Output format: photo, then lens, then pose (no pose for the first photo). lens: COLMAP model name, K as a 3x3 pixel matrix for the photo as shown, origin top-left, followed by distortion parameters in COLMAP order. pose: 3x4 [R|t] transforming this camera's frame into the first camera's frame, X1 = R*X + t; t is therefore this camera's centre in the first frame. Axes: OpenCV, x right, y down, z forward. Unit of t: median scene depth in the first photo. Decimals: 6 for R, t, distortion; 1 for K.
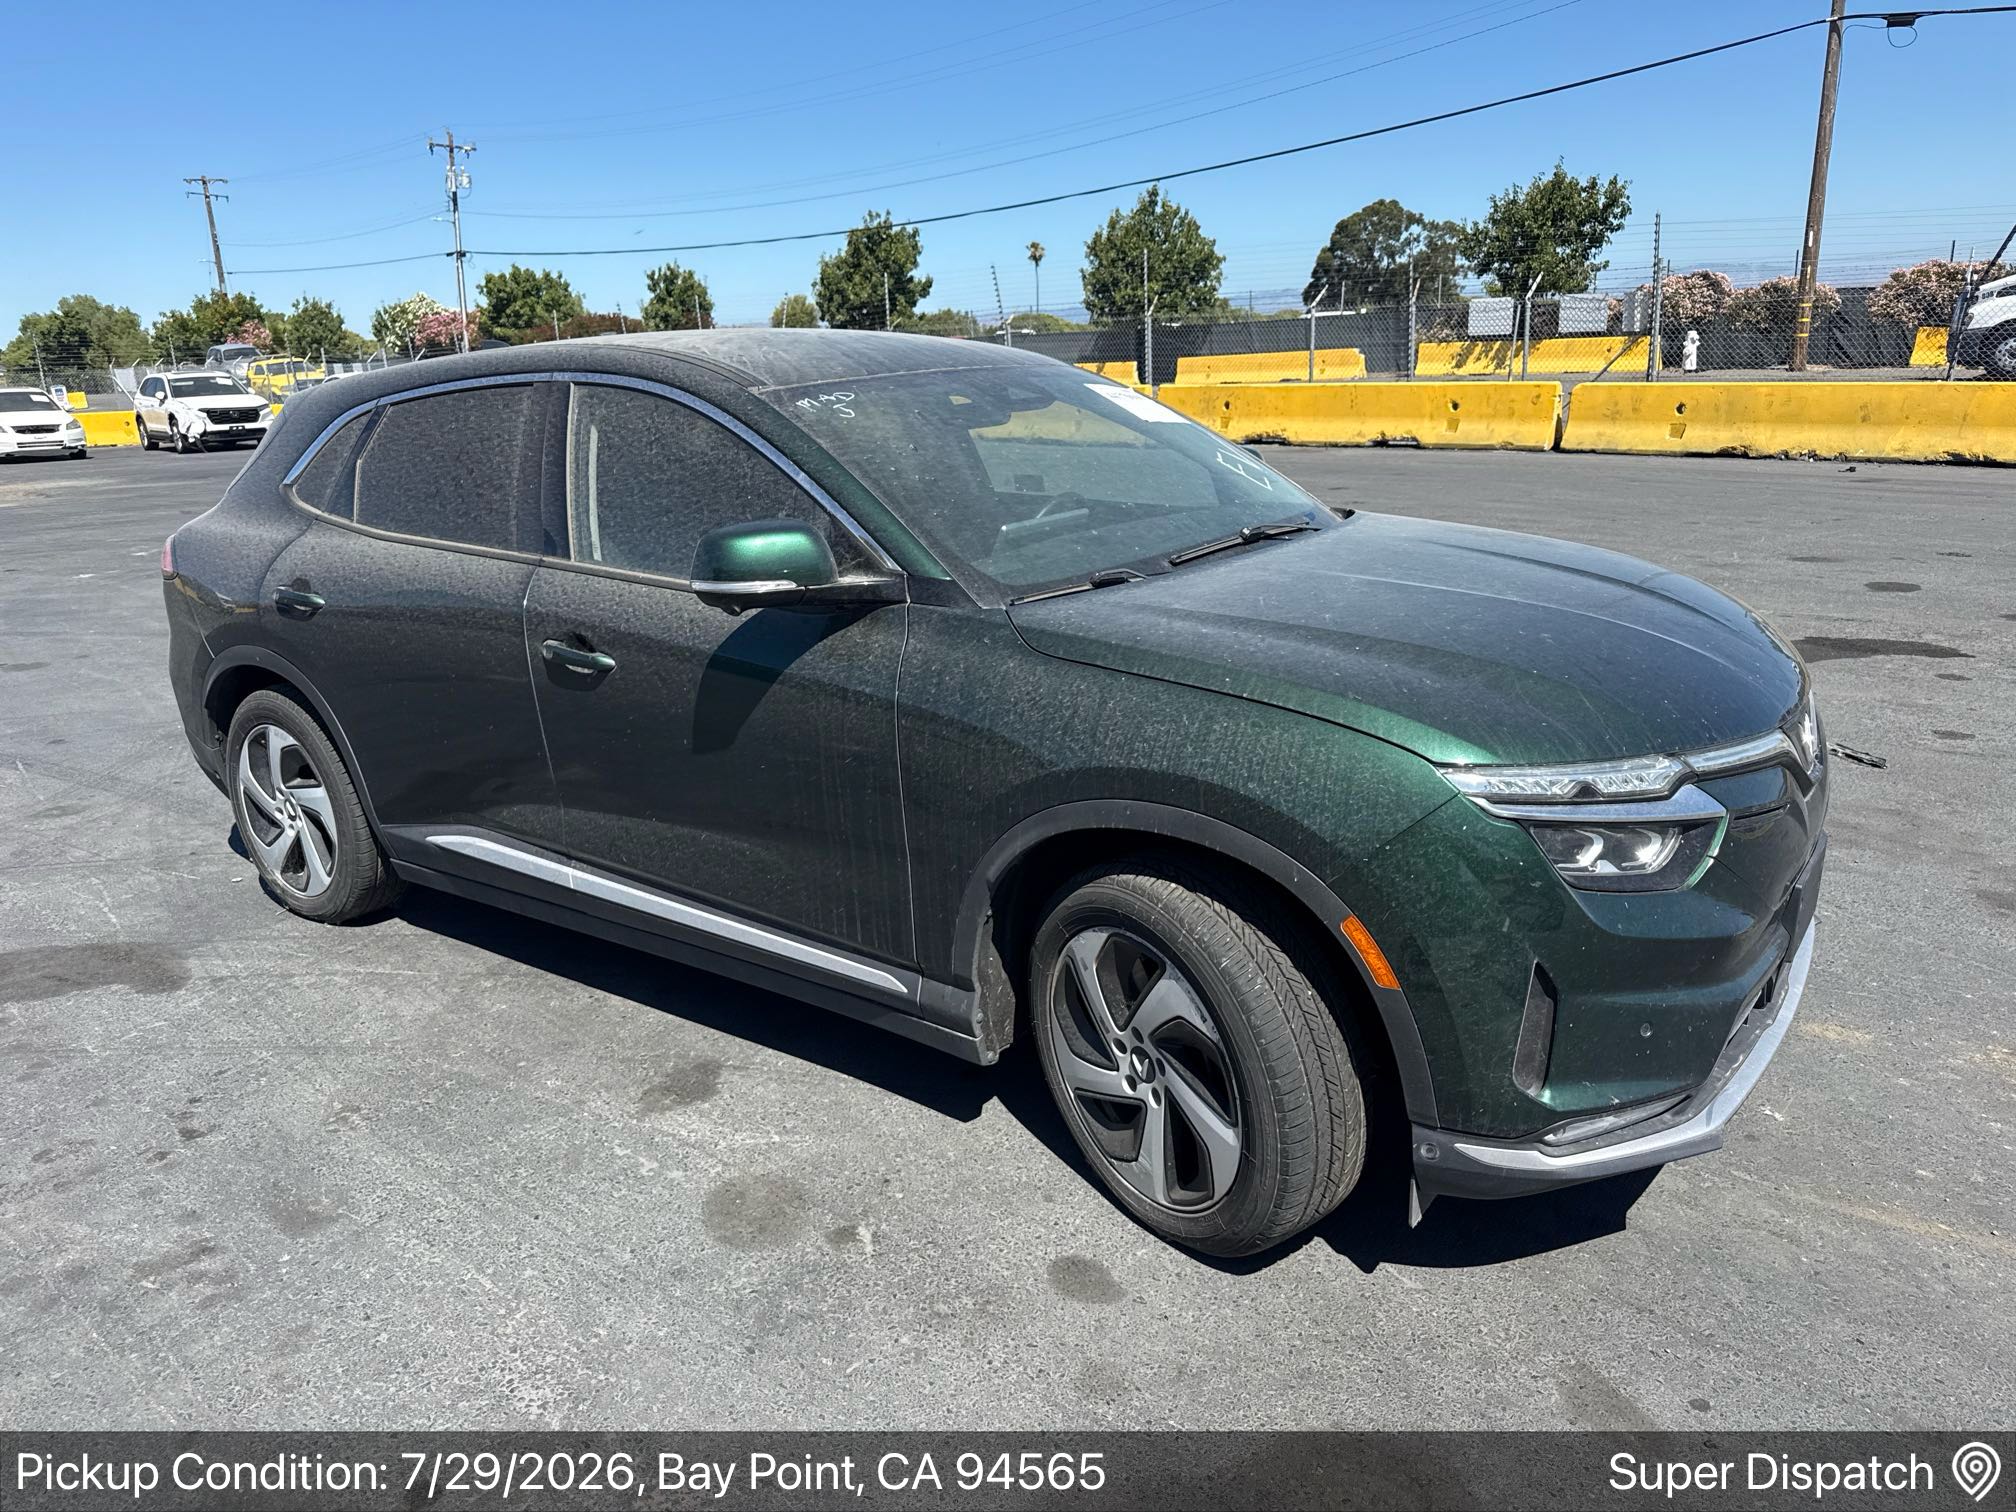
lens RADIAL K [[1433.3, 0, 1008.4], [0, 1433.3, 754.5], [0, 0, 1]] dist [0.035184, -0.034140]
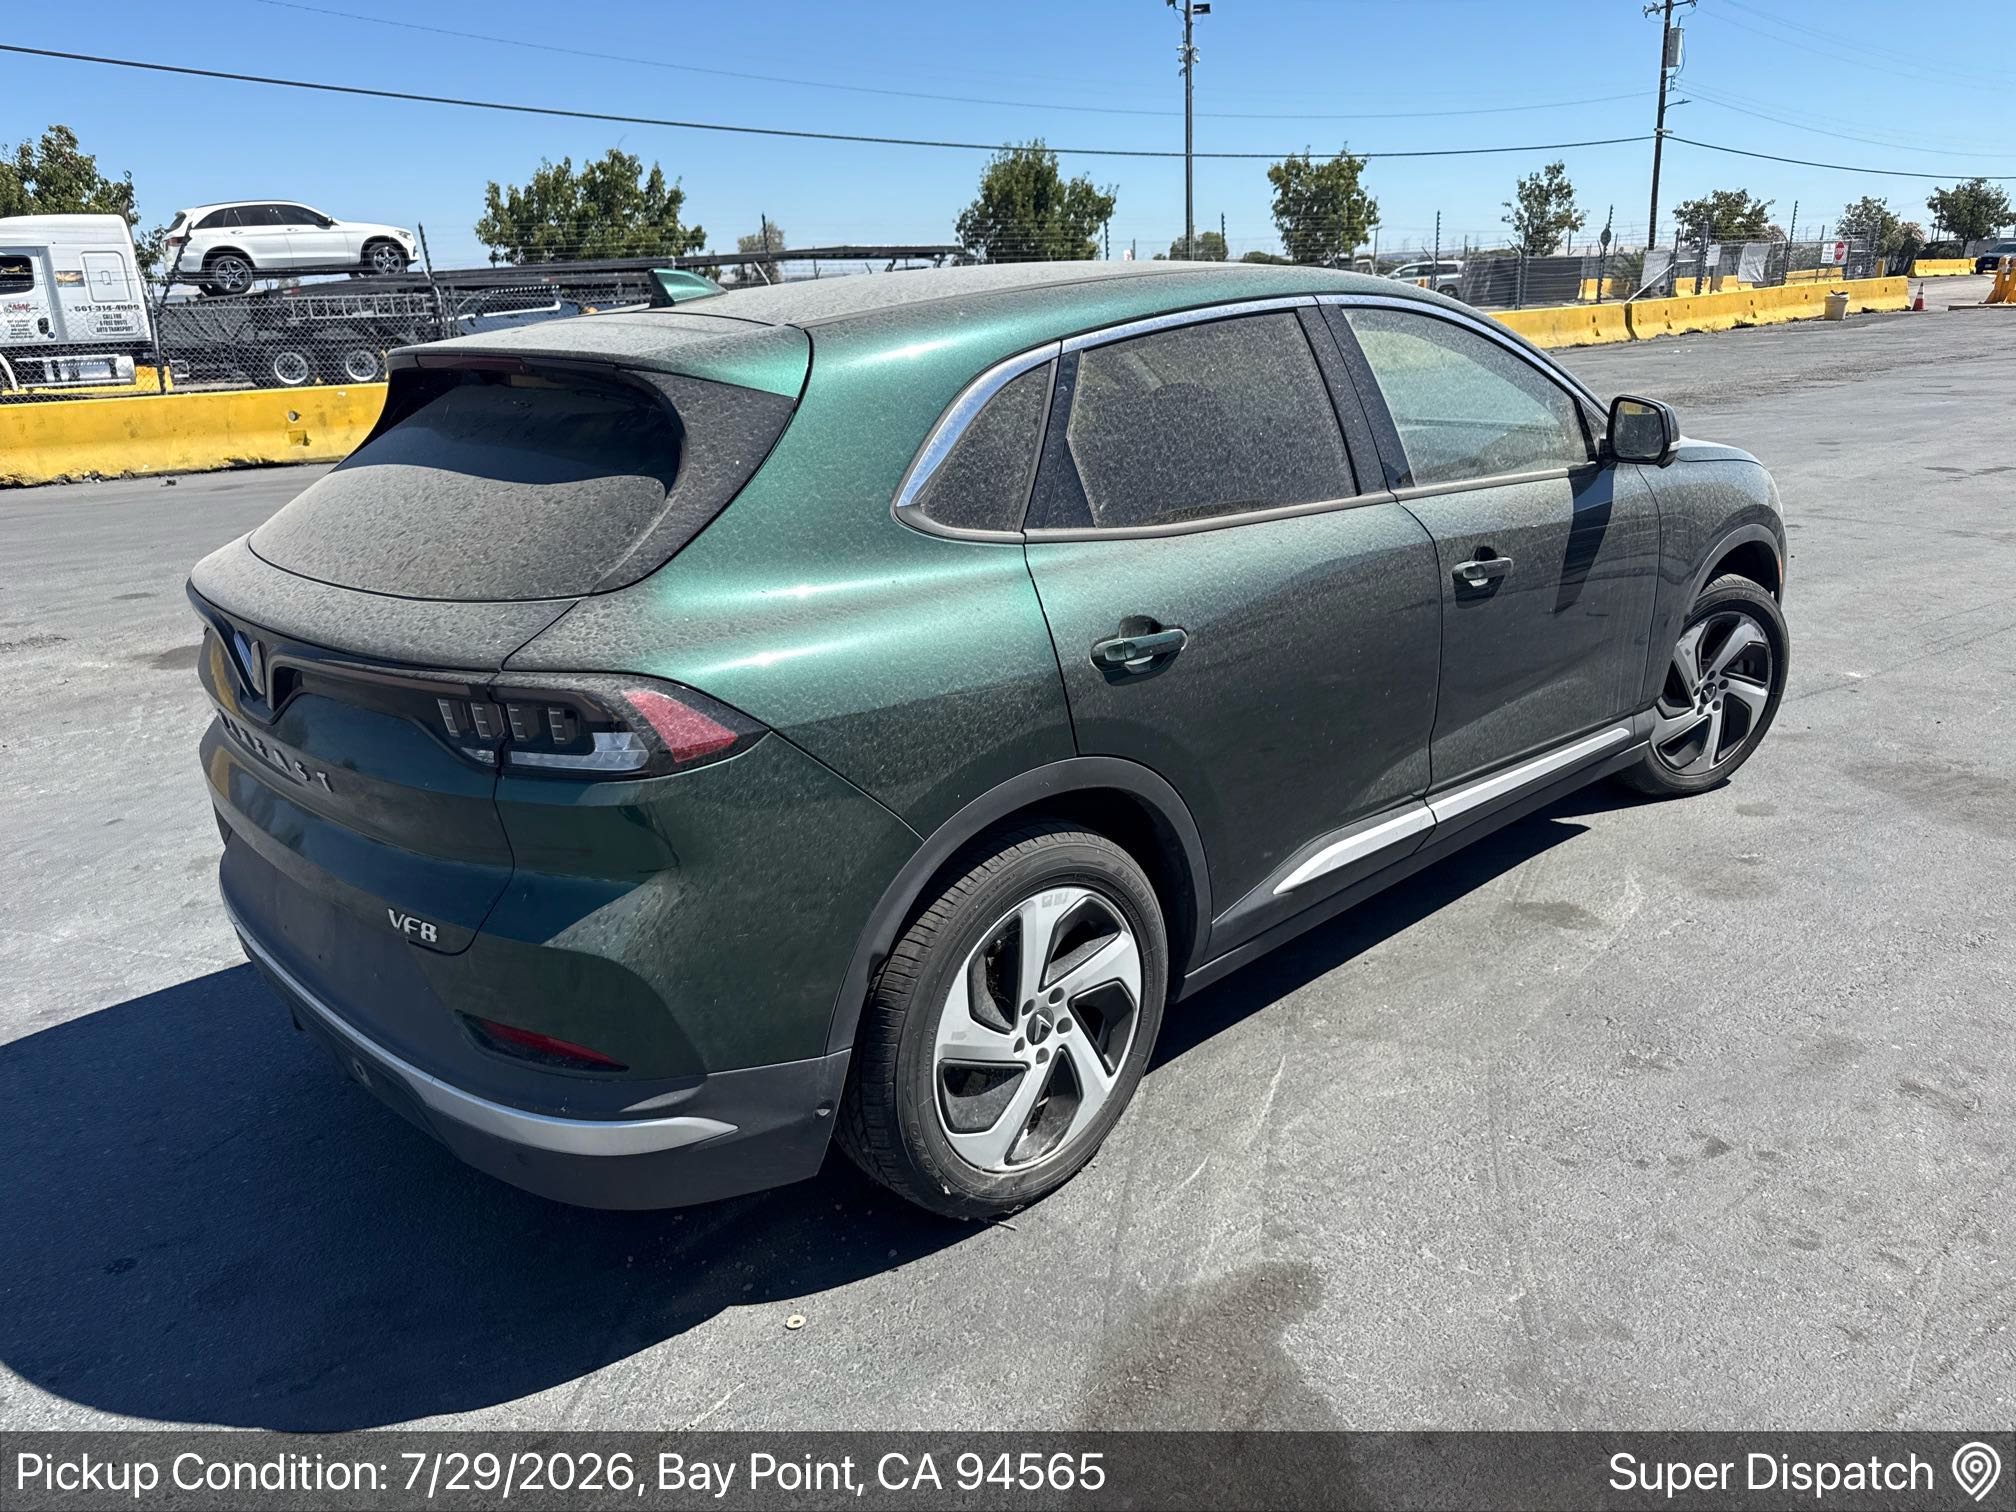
lens RADIAL K [[1433.3, 0, 1031.2], [0, 1433.3, 785.9], [0, 0, 1]] dist [0.035184, -0.034140]
pose [[0.184927, -0.294854, 0.937477, -0.281634], [0.299873, 0.925366, 0.231892, -0.053498], [-0.935884, 0.238241, 0.259543, 0.220890]]
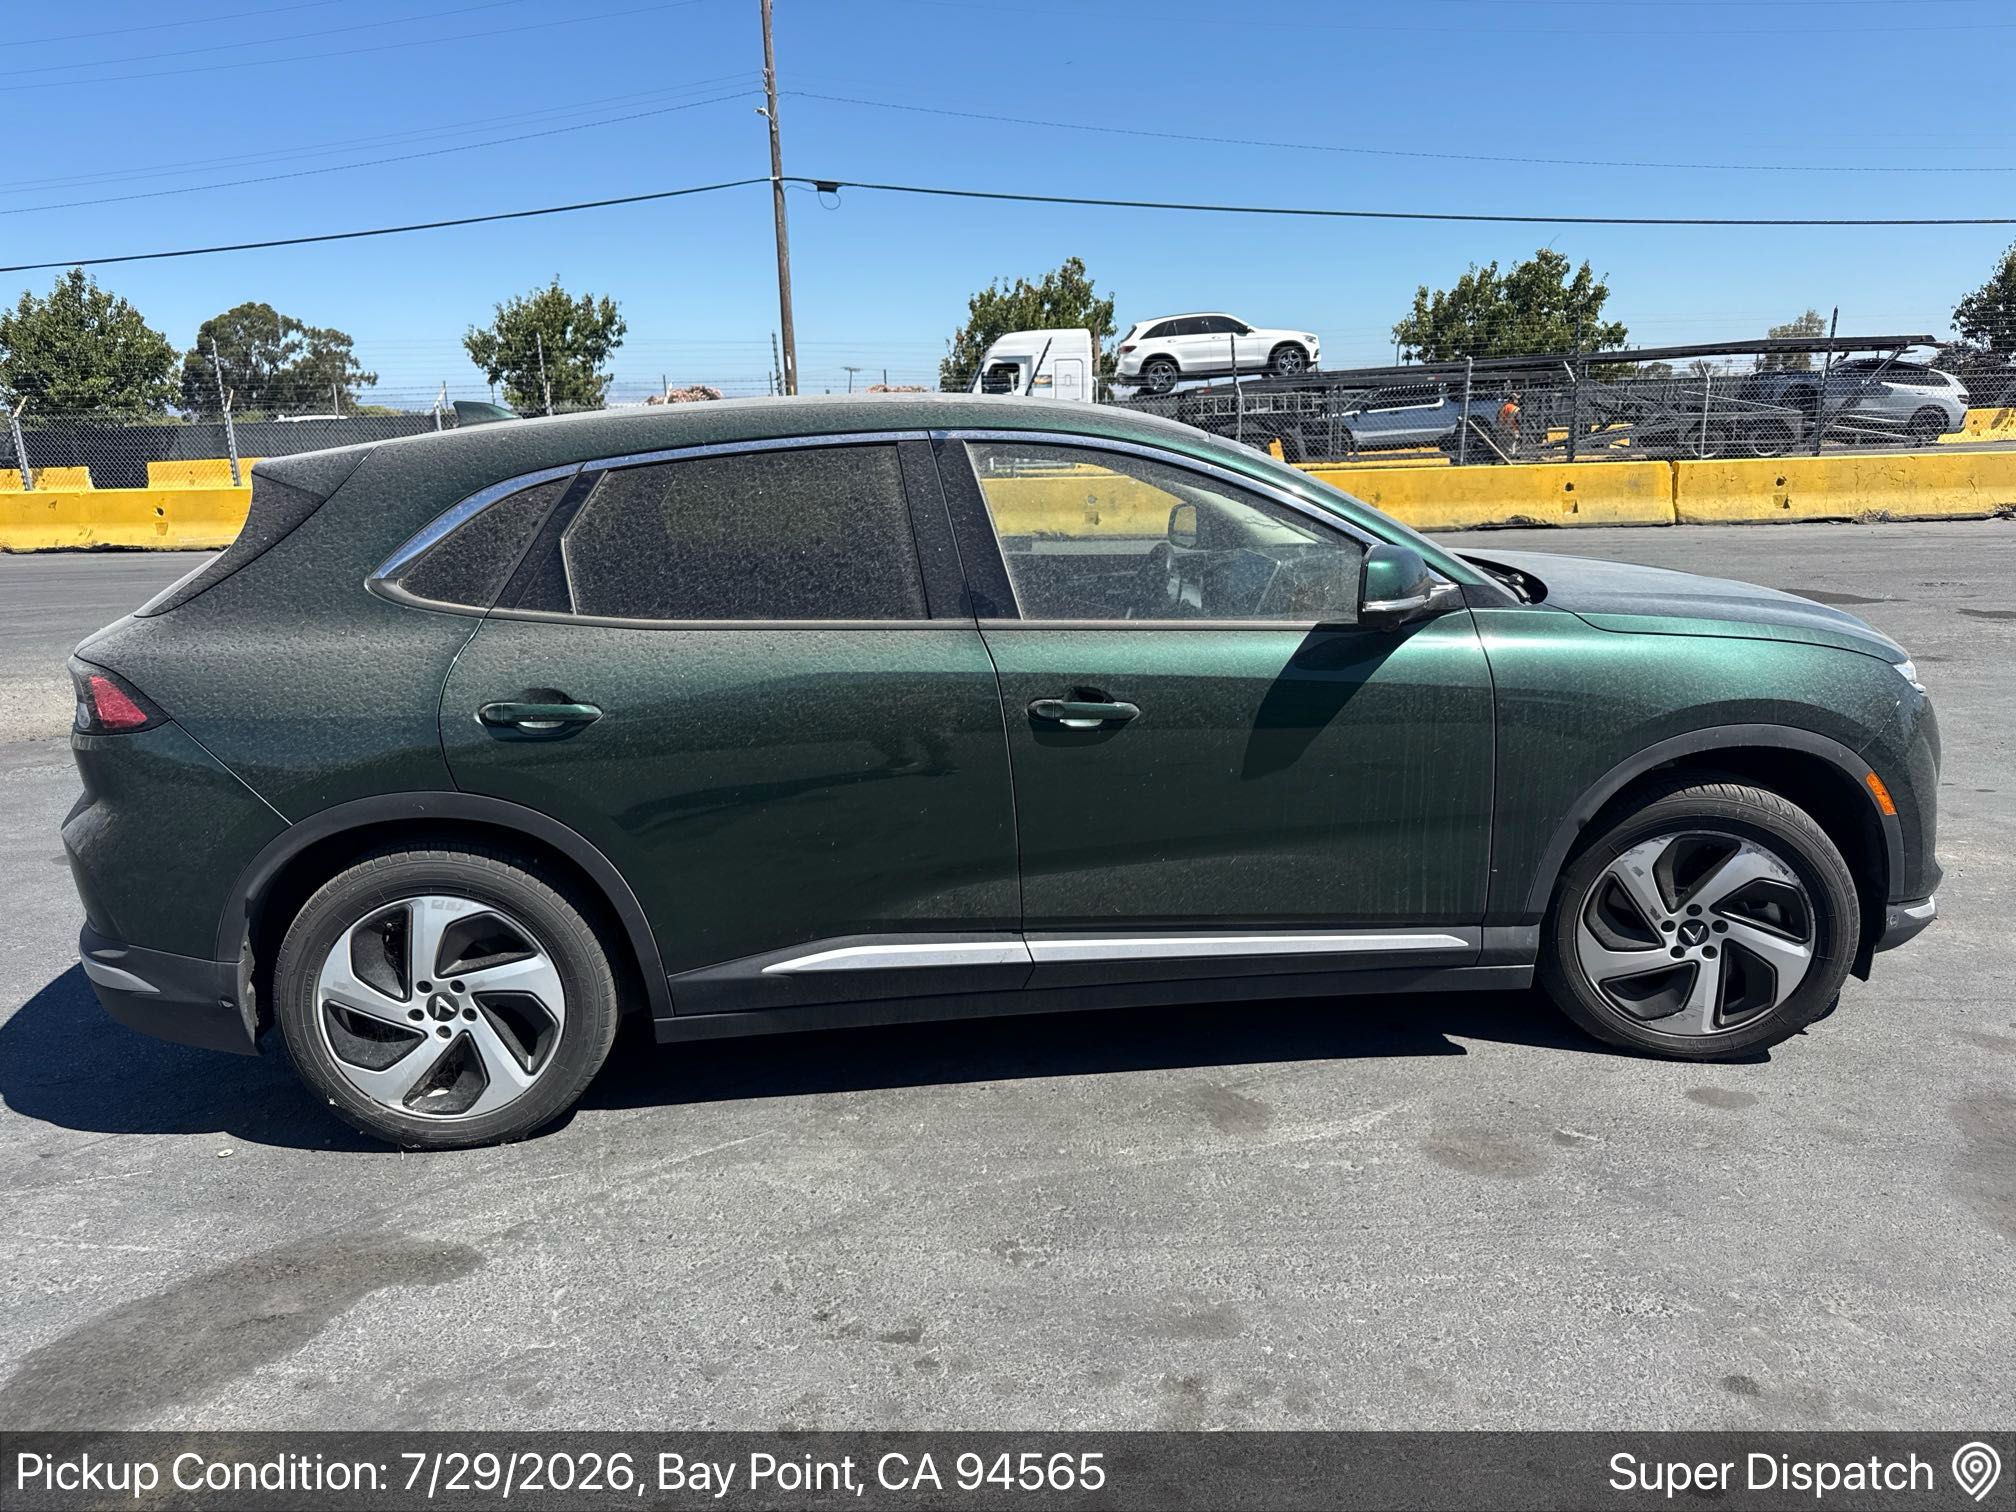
lens RADIAL K [[1433.3, 0, 977.6], [0, 1433.3, 771.8], [0, 0, 1]] dist [0.035184, -0.034140]
pose [[0.755212, -0.143925, 0.639485, -0.203411], [0.182746, 0.983145, 0.005452, -0.009421], [-0.629491, 0.112746, 0.768784, 0.062375]]
